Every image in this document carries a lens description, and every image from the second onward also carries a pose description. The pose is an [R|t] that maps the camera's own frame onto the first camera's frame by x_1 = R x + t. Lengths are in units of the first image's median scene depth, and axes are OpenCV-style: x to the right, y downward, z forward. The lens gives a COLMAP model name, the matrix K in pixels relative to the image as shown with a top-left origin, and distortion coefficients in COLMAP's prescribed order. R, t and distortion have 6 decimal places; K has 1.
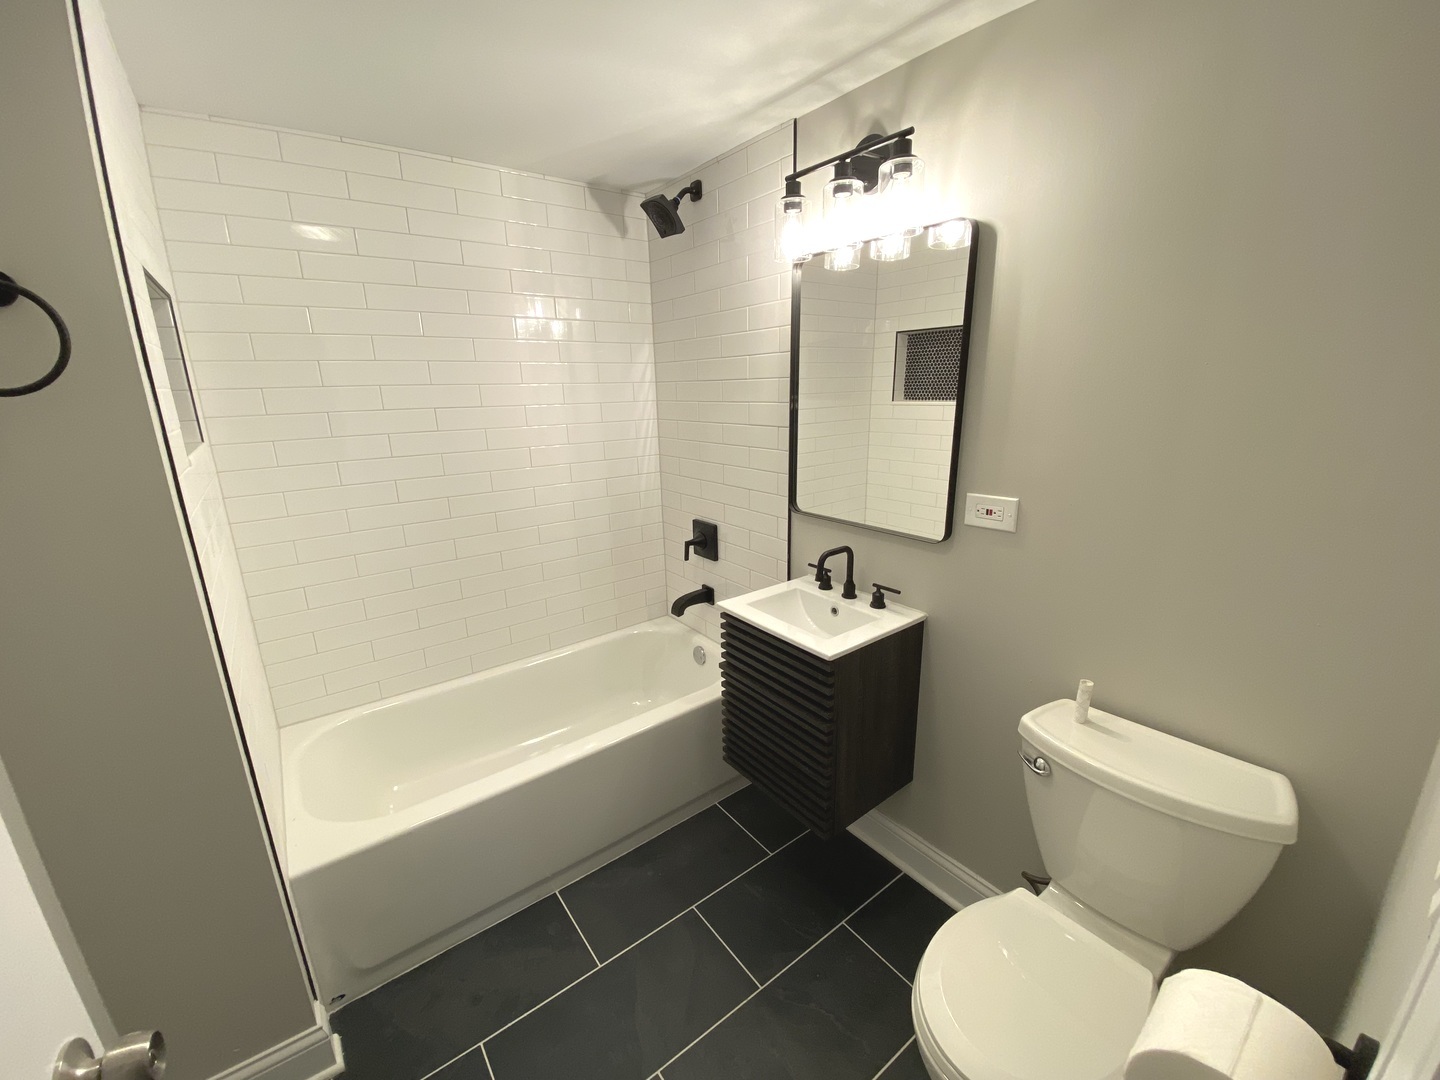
lens RADIAL K [[581.9, 0, 713.9], [0, 581.9, 539.1], [0, 0, 1]] dist [0.023308, -0.019727]
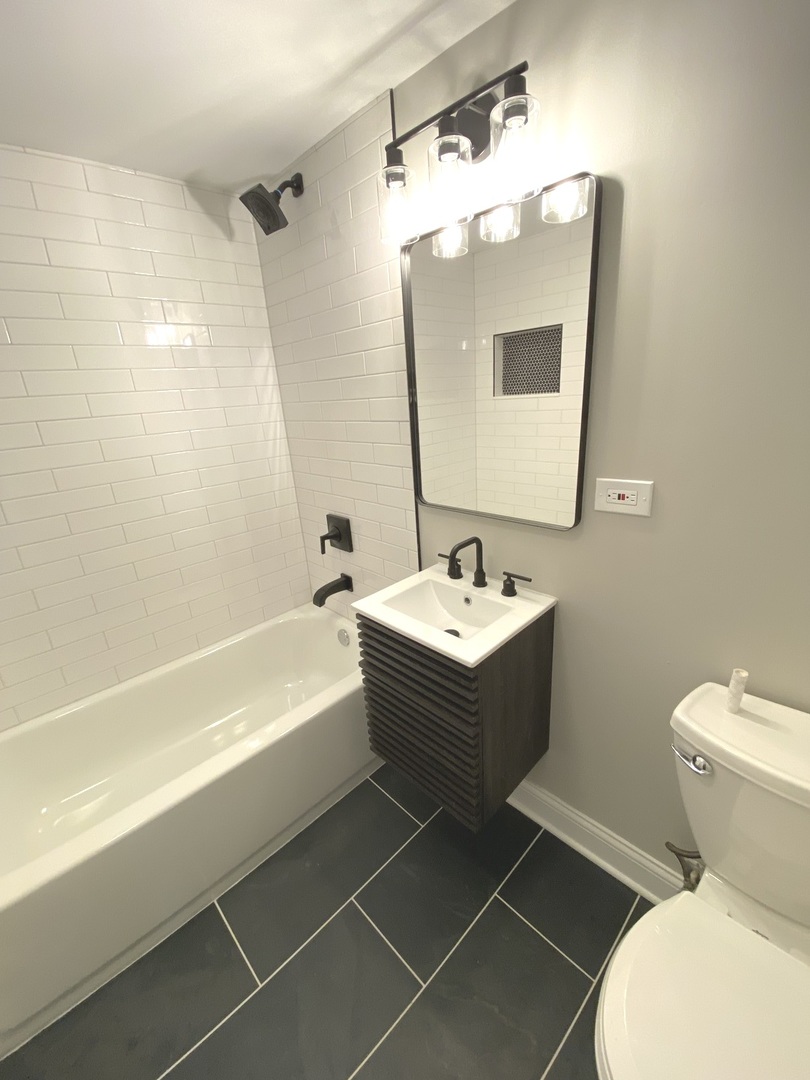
lens RADIAL K [[436.5, 0, 409.1], [0, 436.5, 535.3], [0, 0, 1]] dist [0.023308, -0.019727]
pose [[0.990195, -0.081789, 0.113242, 0.027169], [0.075734, 0.995510, 0.056788, -0.039404], [-0.117378, -0.047655, 0.991943, 0.246893]]
